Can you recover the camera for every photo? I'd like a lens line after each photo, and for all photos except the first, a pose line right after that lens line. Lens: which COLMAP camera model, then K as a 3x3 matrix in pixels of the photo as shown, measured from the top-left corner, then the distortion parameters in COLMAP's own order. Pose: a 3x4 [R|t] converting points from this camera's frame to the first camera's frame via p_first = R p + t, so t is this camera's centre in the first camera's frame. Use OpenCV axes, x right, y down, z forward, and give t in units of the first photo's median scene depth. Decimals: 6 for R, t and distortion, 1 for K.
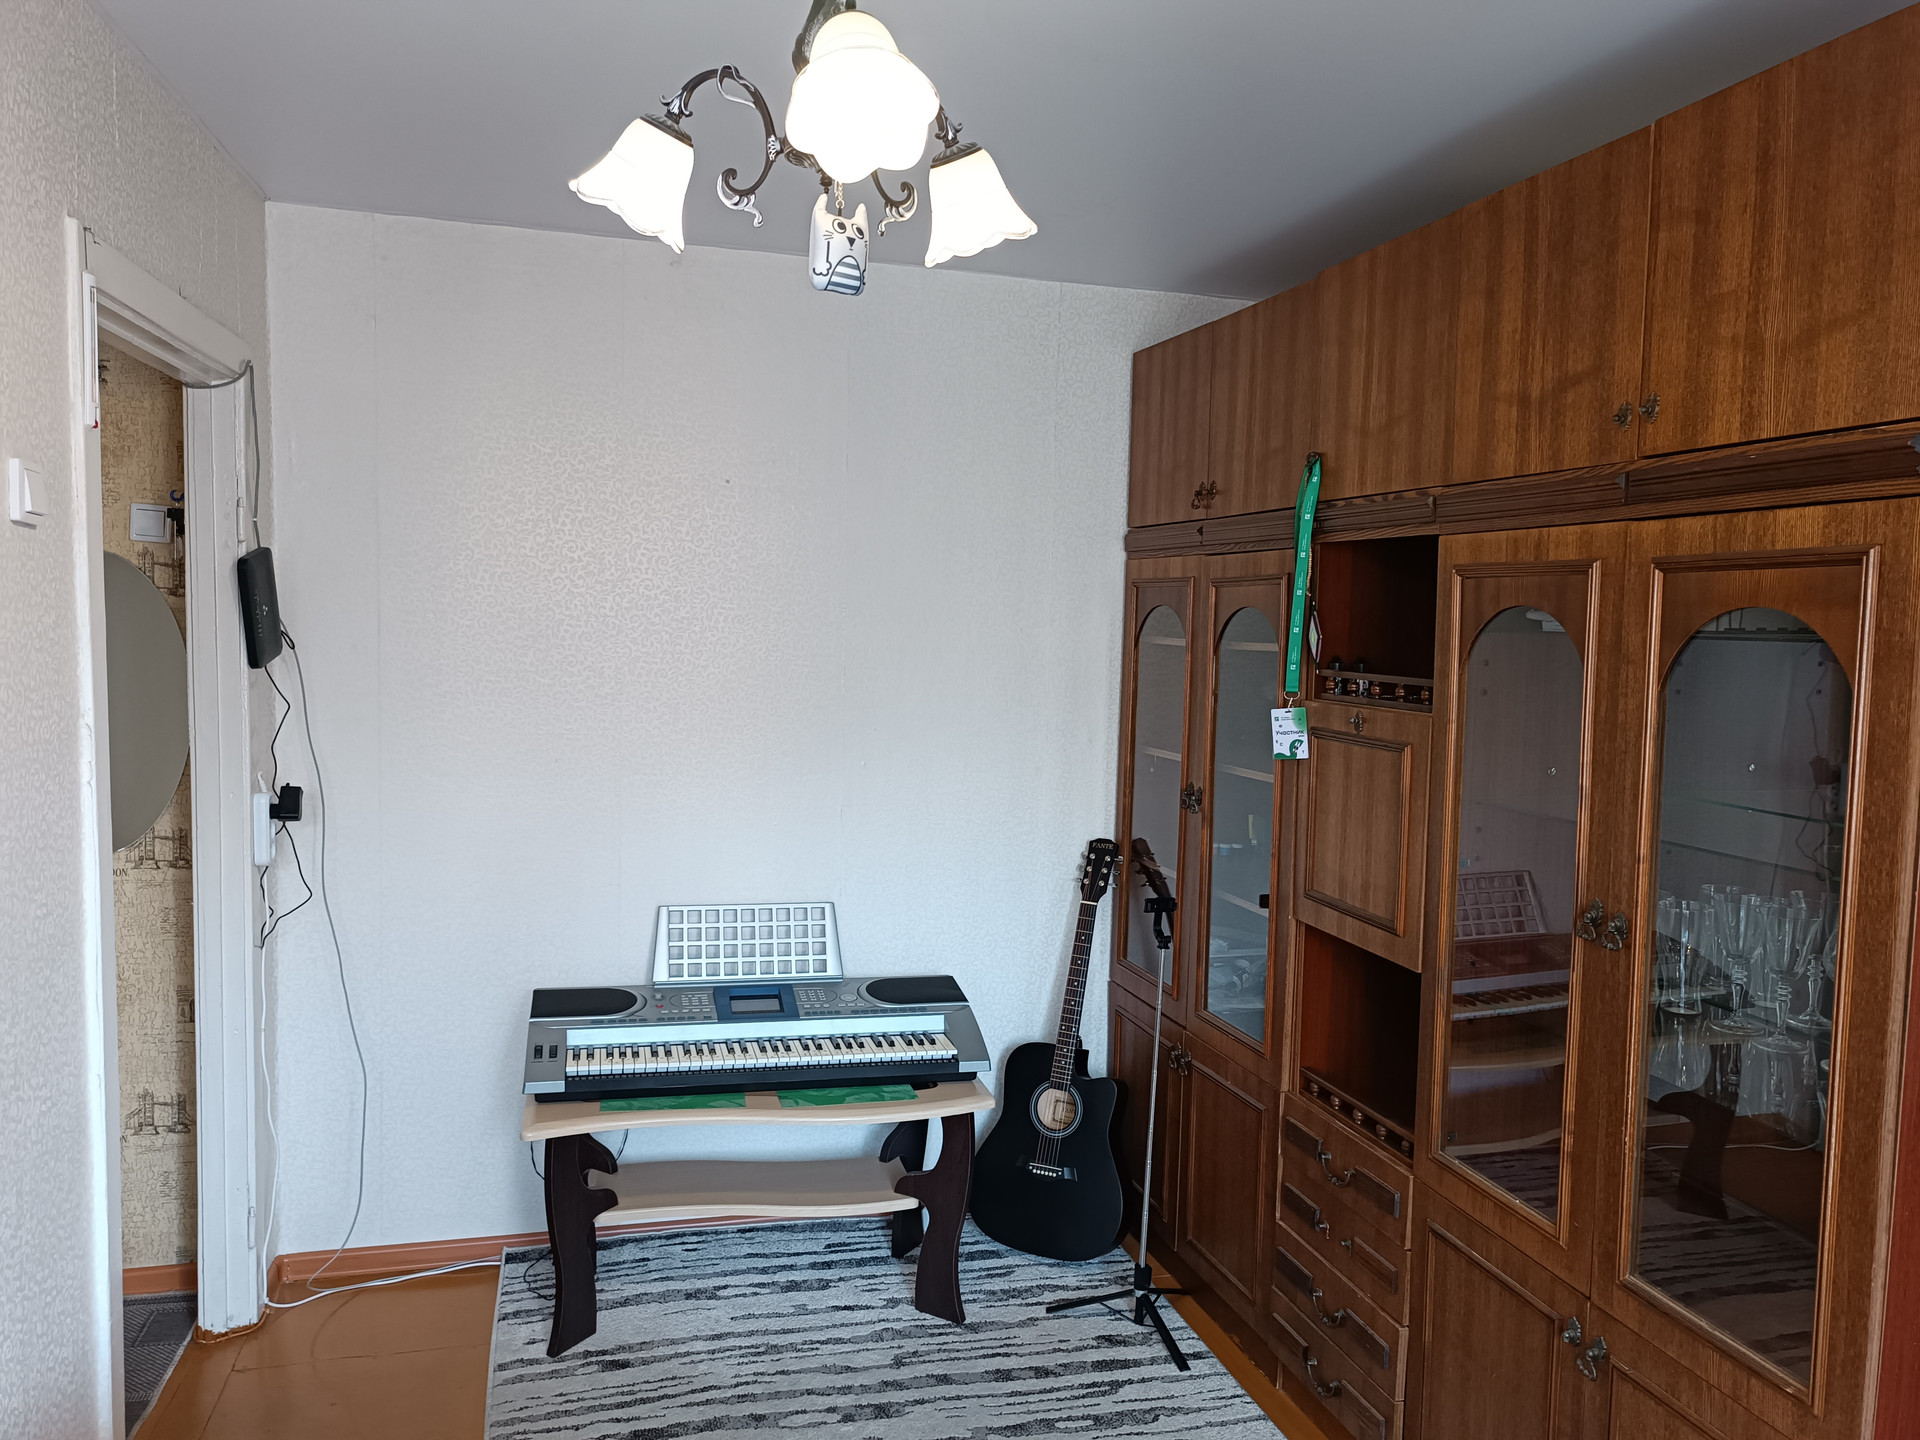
lens RADIAL K [[1423.3, 0, 958.5], [0, 1423.3, 722.3], [0, 0, 1]] dist [0.029022, -0.024077]
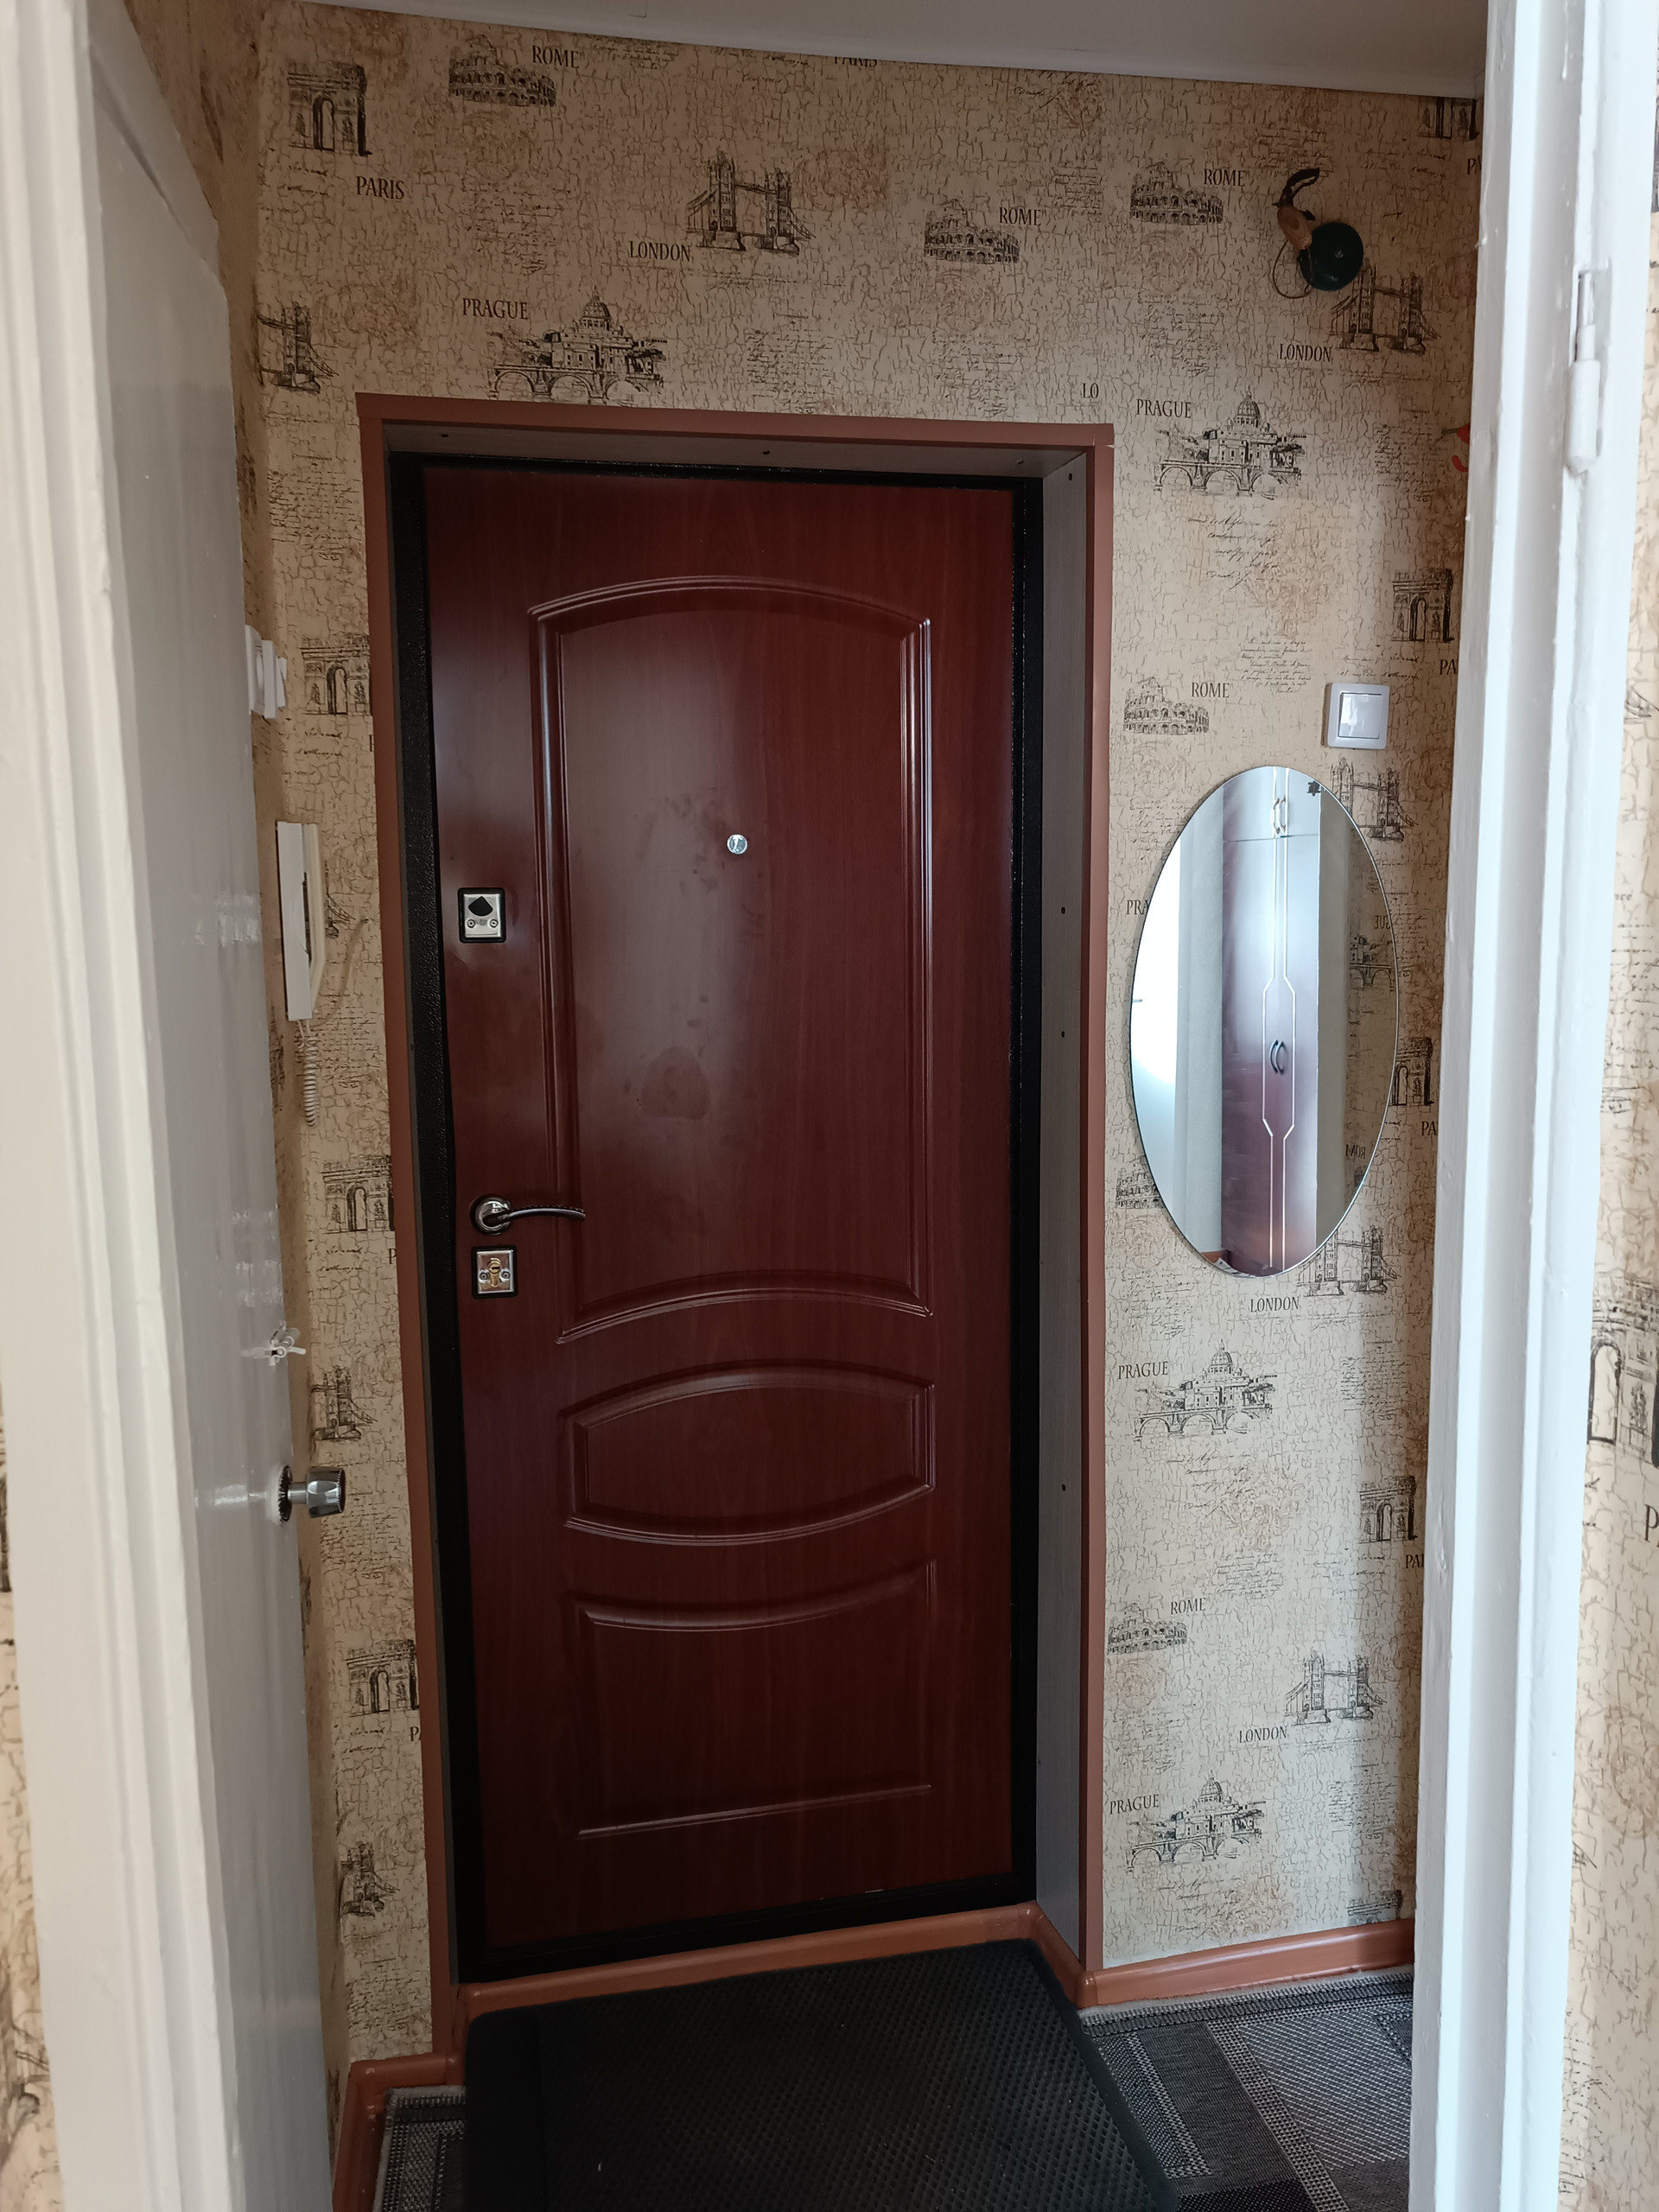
lens RADIAL K [[1639.8, 0, 829.8], [0, 1639.8, 1101.3], [0, 0, 1]] dist [0.029022, -0.024077]
pose [[0.997212, -0.036446, -0.065110, -0.742806], [0.039066, 0.998459, 0.039418, -0.015714], [0.063573, -0.041851, 0.997099, 0.303518]]
